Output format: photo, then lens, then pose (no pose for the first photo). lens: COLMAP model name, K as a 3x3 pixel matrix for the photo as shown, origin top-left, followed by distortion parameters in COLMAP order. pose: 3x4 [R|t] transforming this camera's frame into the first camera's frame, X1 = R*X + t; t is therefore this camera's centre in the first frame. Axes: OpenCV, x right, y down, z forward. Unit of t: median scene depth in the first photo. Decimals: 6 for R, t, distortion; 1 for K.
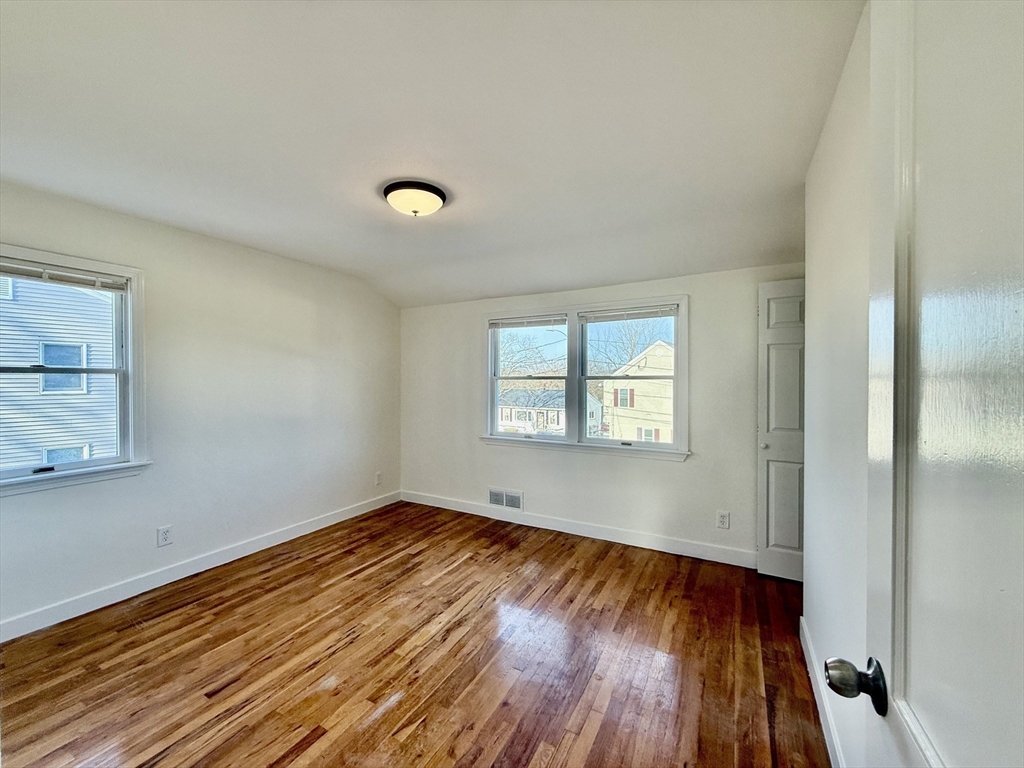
lens RADIAL K [[407.8, 0, 510.4], [0, 407.8, 381.9], [0, 0, 1]] dist [0.000572, -0.000062]
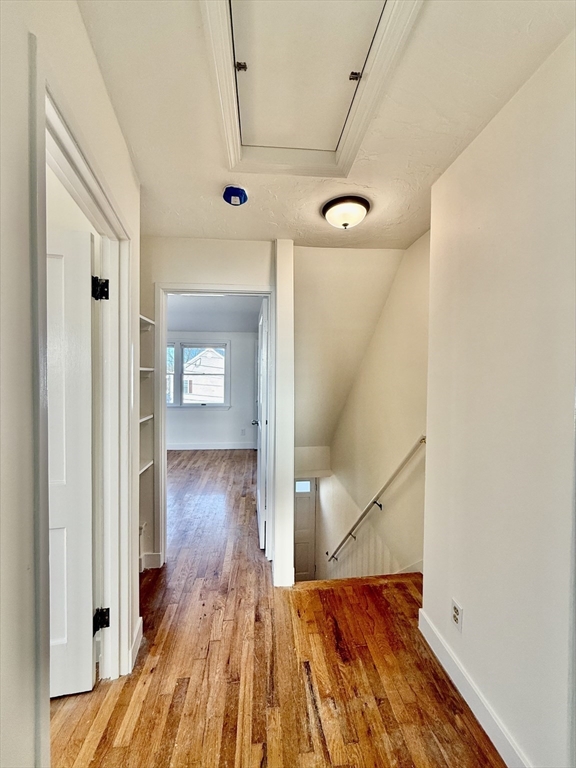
lens RADIAL K [[305.9, 0, 290.6], [0, 305.9, 382.8], [0, 0, 1]] dist [0.000572, -0.000062]
pose [[0.816906, -0.006785, 0.576731, -0.350865], [-0.007901, 0.999705, 0.022951, -0.009474], [-0.576717, -0.023306, 0.816612, -0.763374]]
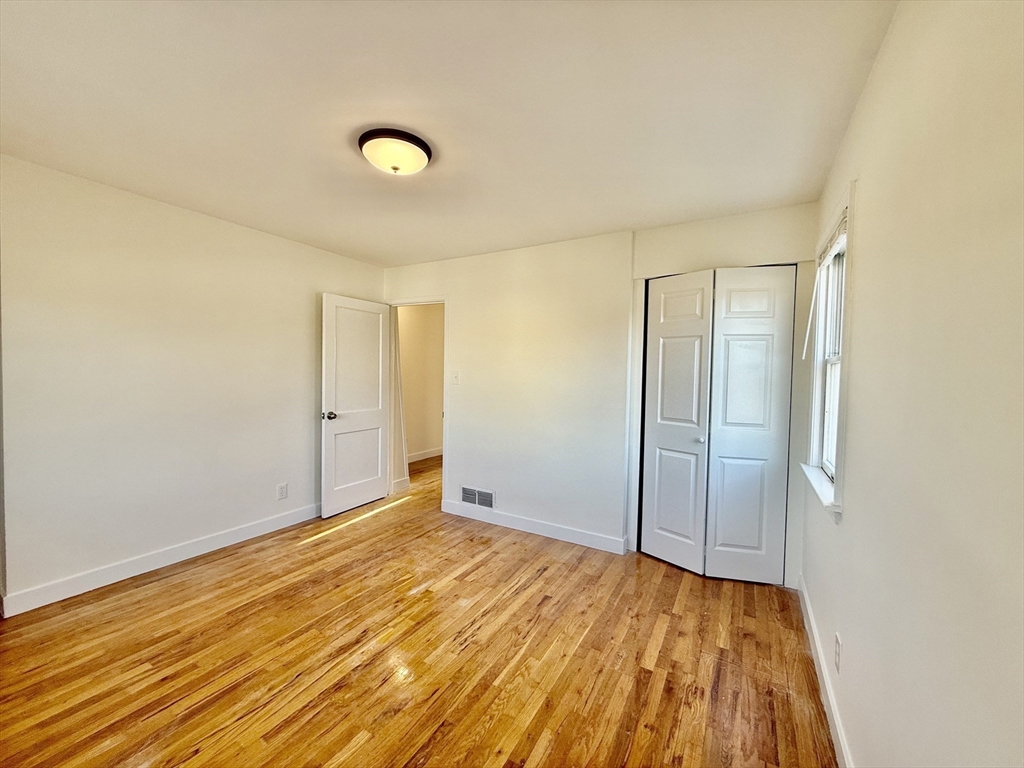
lens RADIAL K [[407.8, 0, 508.0], [0, 407.8, 392.4], [0, 0, 1]] dist [0.000572, -0.000062]
pose [[-0.999560, -0.018704, 0.023012, -0.401396], [-0.017350, 0.998182, 0.057723, 0.002799], [-0.024050, 0.057299, -0.998067, 1.504169]]
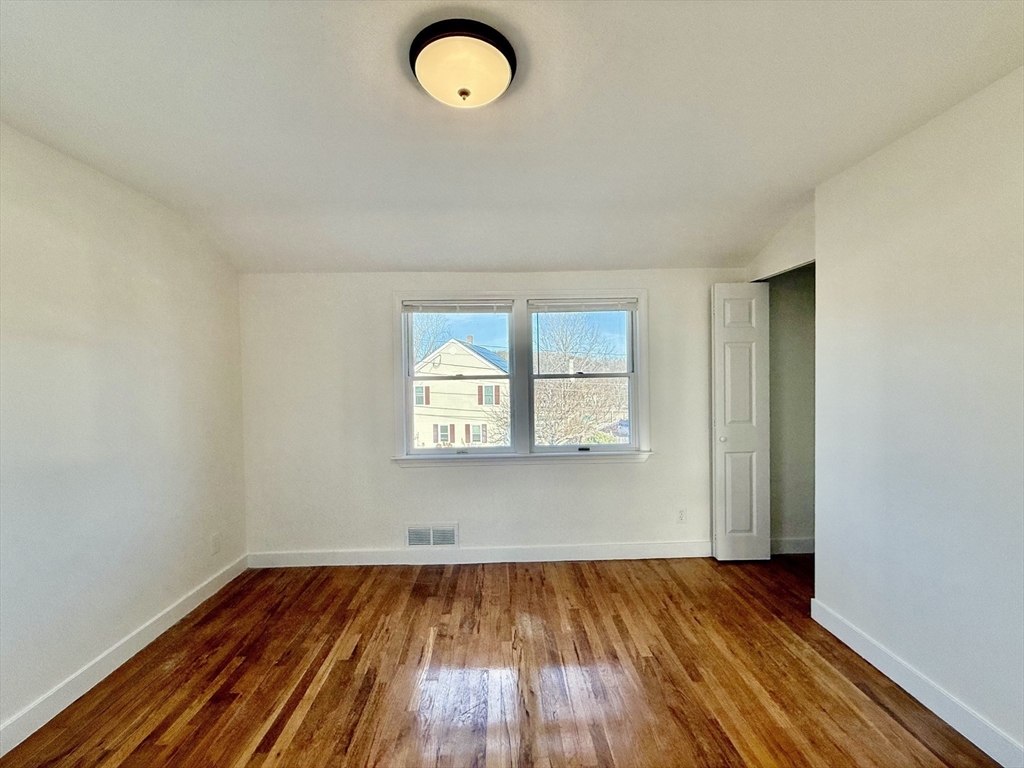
lens RADIAL K [[407.8, 0, 510.2], [0, 407.8, 382.5], [0, 0, 1]] dist [0.000572, -0.000062]
pose [[0.861096, -0.020684, 0.508021, -0.387026], [0.016617, 0.999783, 0.012540, -0.011774], [-0.508170, -0.002356, 0.861254, 0.380949]]
